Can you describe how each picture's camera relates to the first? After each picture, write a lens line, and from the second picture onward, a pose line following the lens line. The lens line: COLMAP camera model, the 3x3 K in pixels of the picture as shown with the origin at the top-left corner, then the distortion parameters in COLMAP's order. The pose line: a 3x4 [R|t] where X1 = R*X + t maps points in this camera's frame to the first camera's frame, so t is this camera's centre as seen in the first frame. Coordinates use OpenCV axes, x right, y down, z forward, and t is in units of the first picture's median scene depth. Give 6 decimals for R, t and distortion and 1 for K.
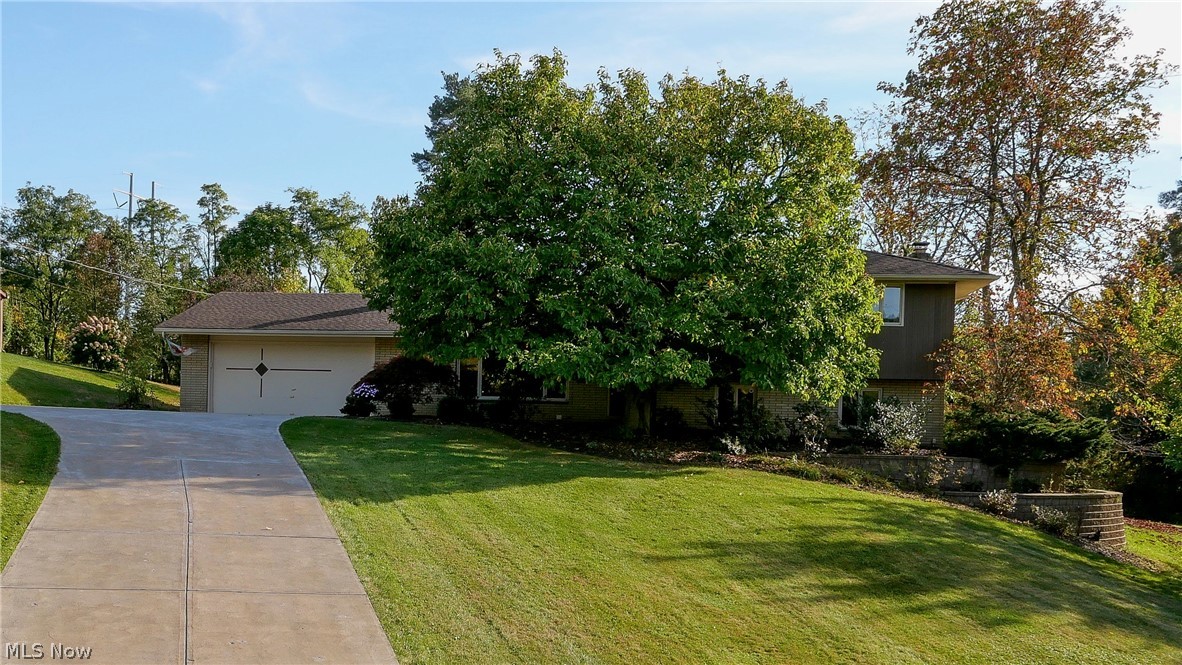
lens RADIAL K [[824.0, 0, 591.0], [0, 824.0, 332.5], [0, 0, 1]] dist [-0.003603, -0.003062]
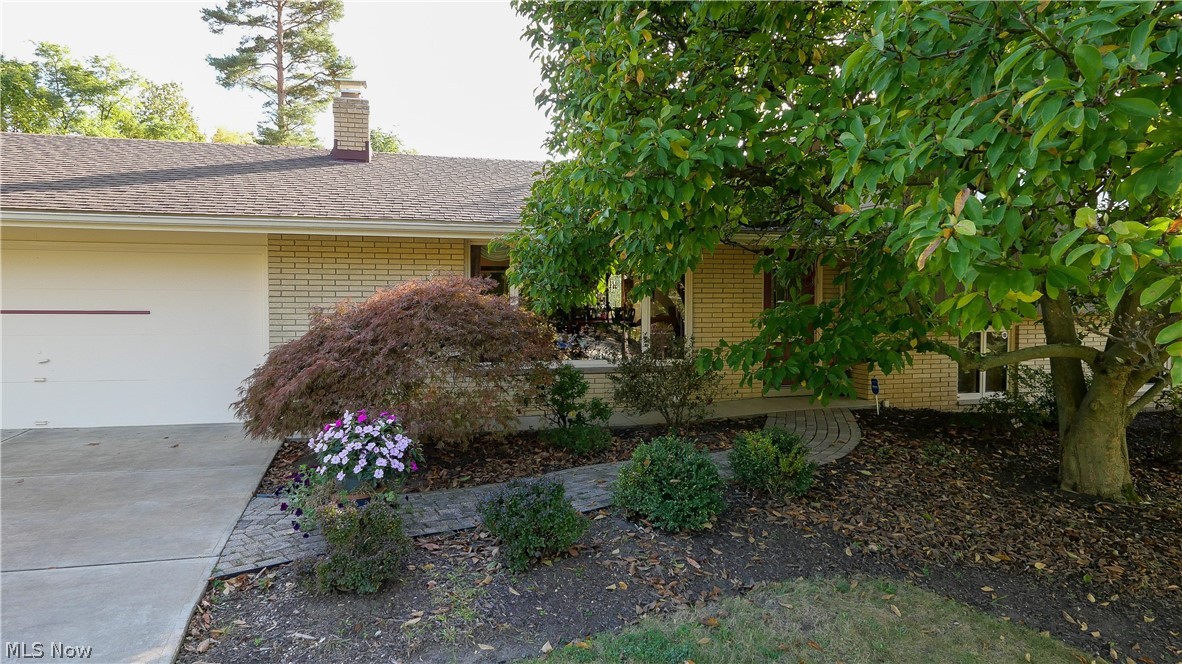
lens RADIAL K [[824.0, 0, 591.0], [0, 824.0, 332.0], [0, 0, 1]] dist [-0.003603, -0.003062]
pose [[0.973481, -0.028238, 0.227019, -0.050981], [-0.000103, 0.992299, 0.123869, 0.000877], [-0.228768, -0.120608, 0.965981, 0.144749]]
